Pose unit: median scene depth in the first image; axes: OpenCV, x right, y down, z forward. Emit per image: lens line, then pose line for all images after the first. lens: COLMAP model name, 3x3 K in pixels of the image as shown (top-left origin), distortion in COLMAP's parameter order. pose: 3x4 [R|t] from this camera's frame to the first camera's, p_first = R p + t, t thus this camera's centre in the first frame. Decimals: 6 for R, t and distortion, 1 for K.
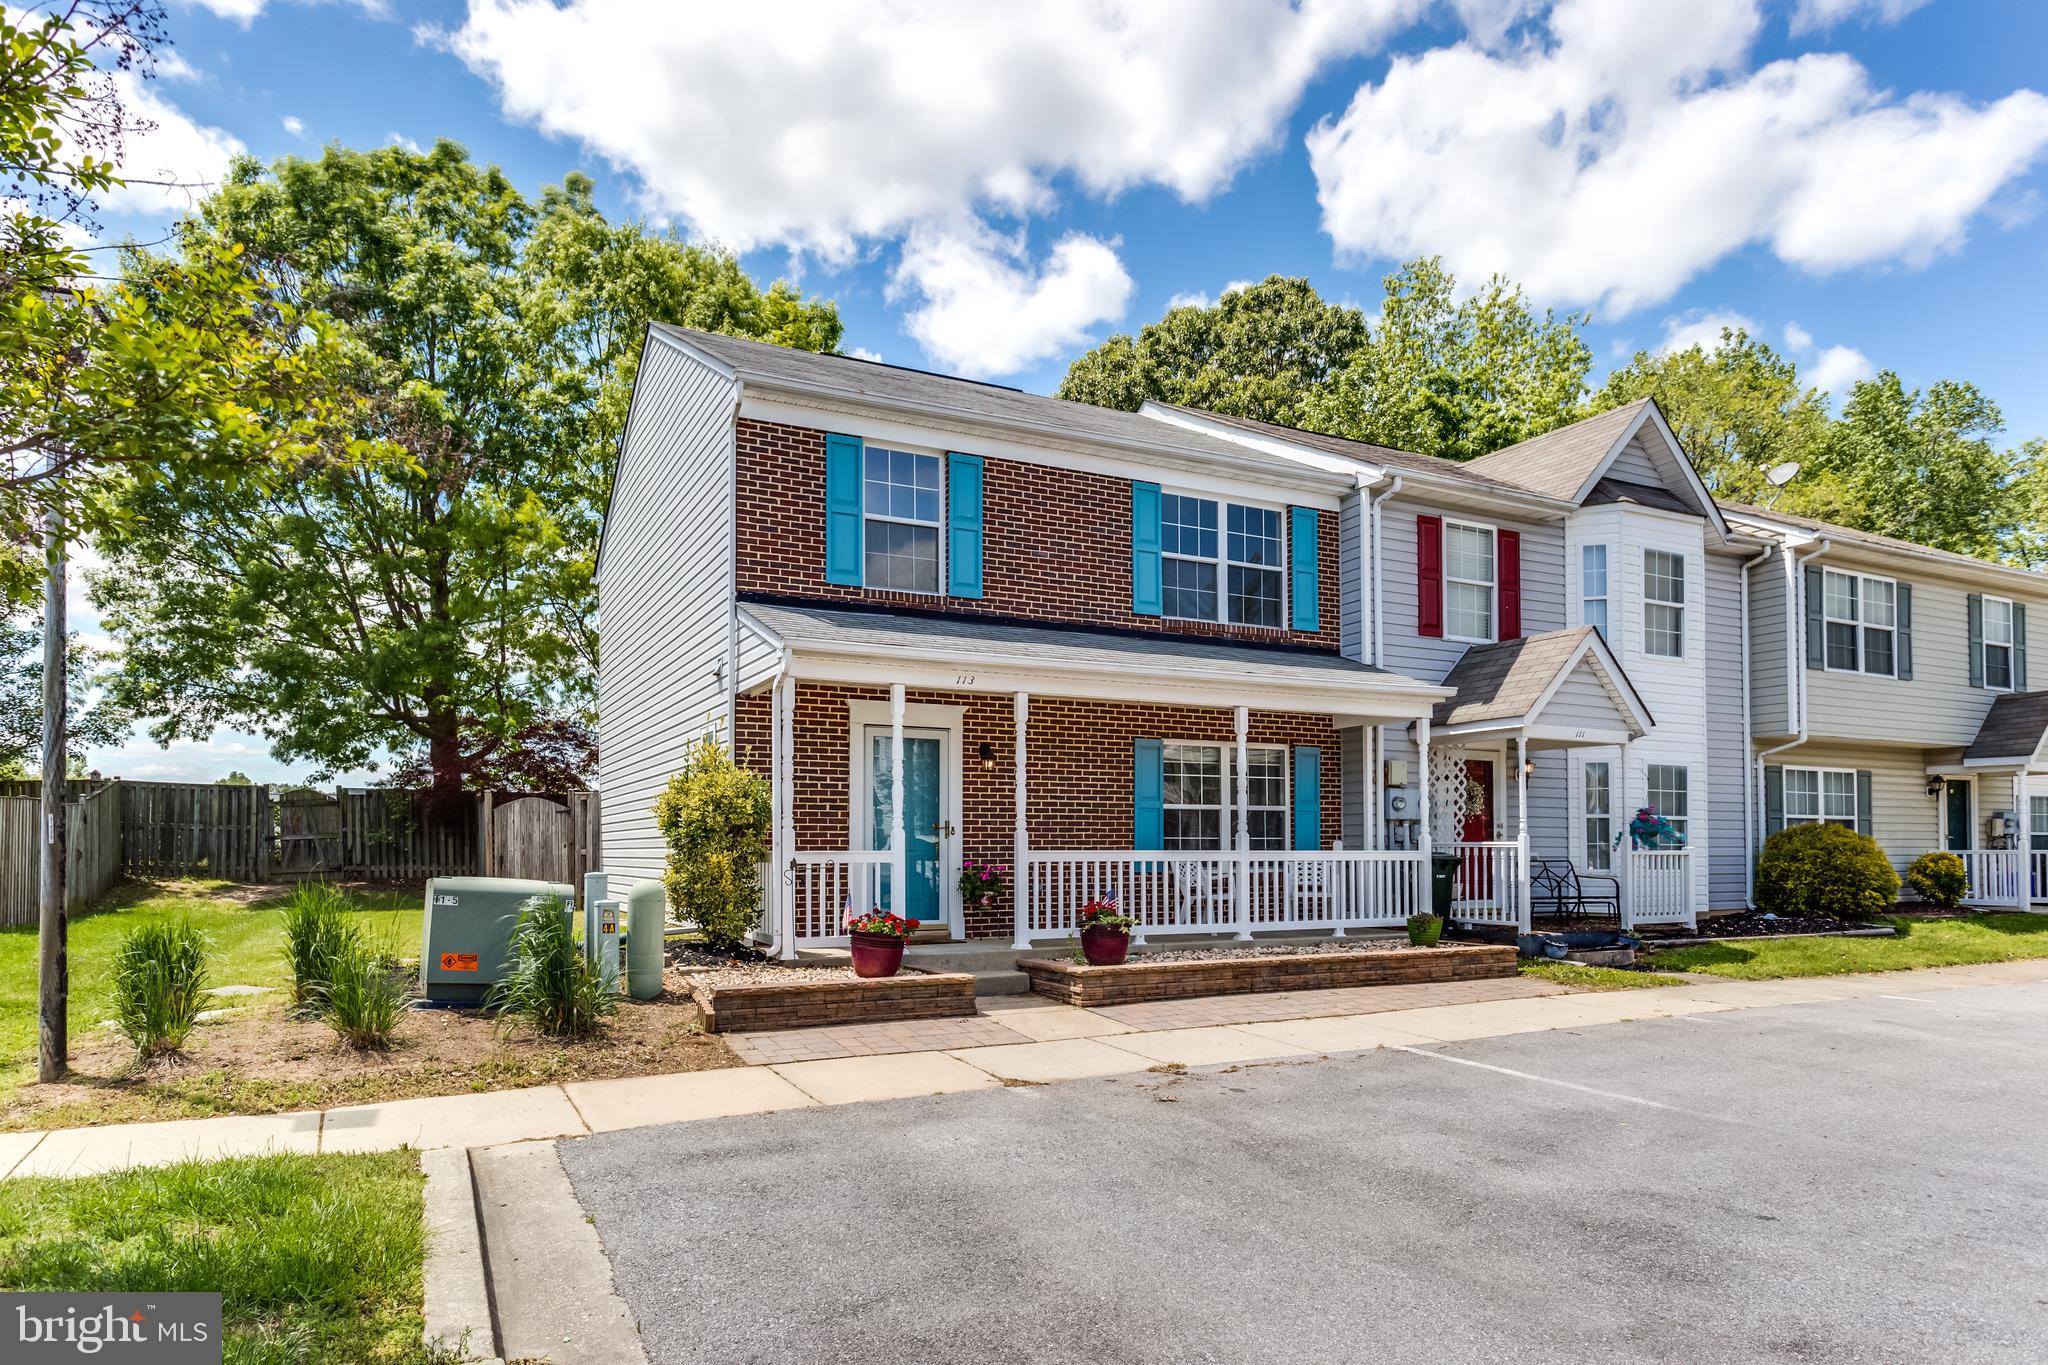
lens RADIAL K [[914.0, 0, 1023.7], [0, 914.0, 608.1], [0, 0, 1]] dist [0.004699, 0.000261]
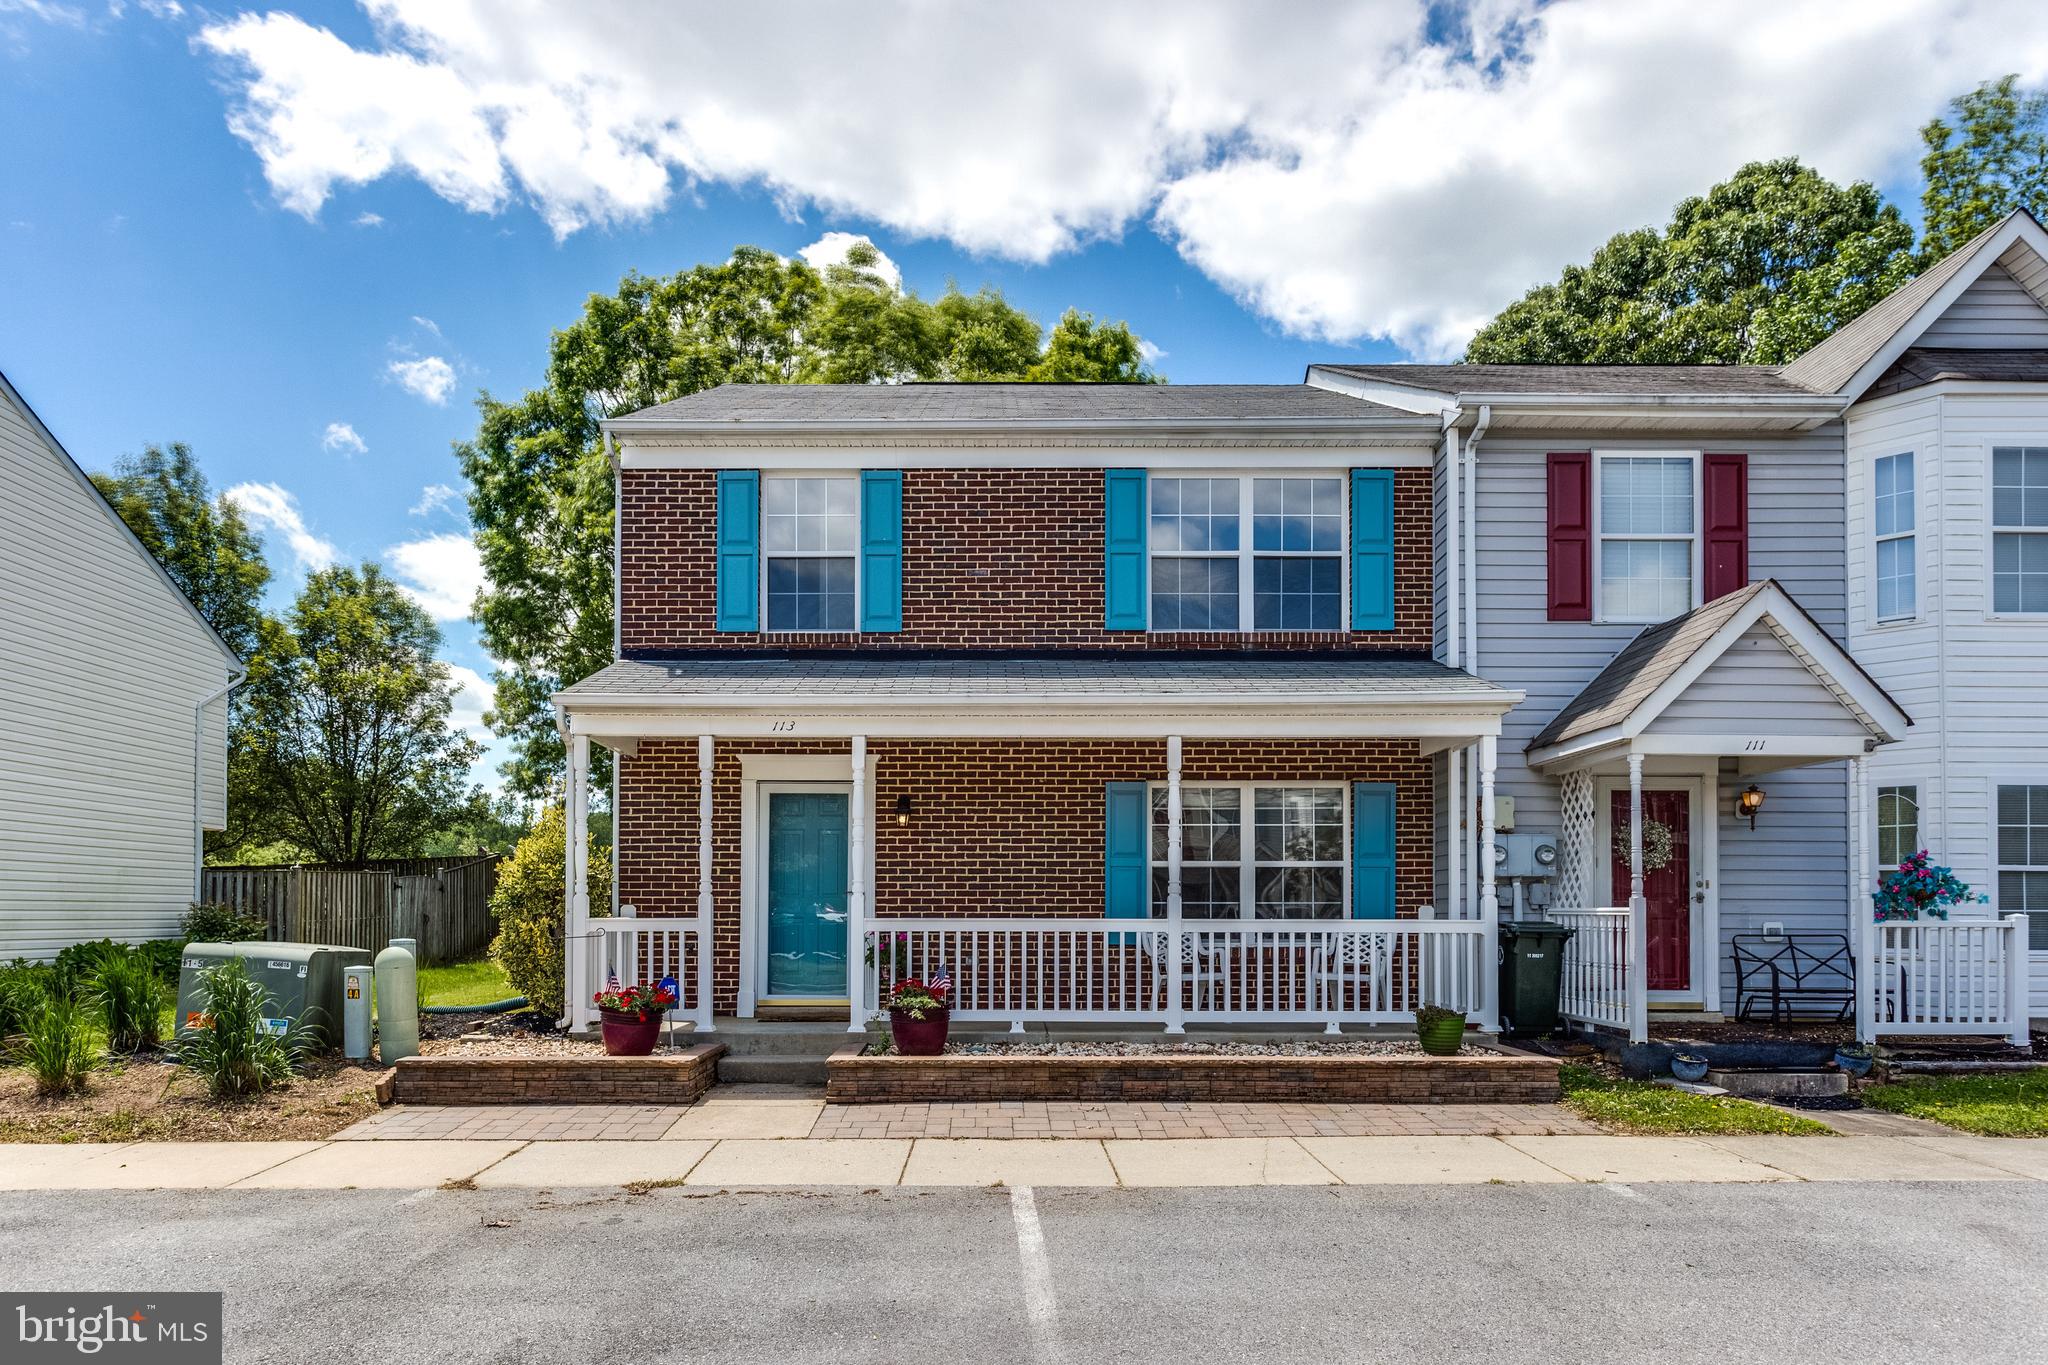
lens RADIAL K [[996.6, 0, 1019.2], [0, 996.6, 672.1], [0, 0, 1]] dist [0.001491, -0.000646]
pose [[0.929043, -0.085793, -0.359887, 0.393942], [0.092214, 0.995739, 0.000677, 0.037875], [0.358295, -0.033816, 0.932996, 0.147363]]
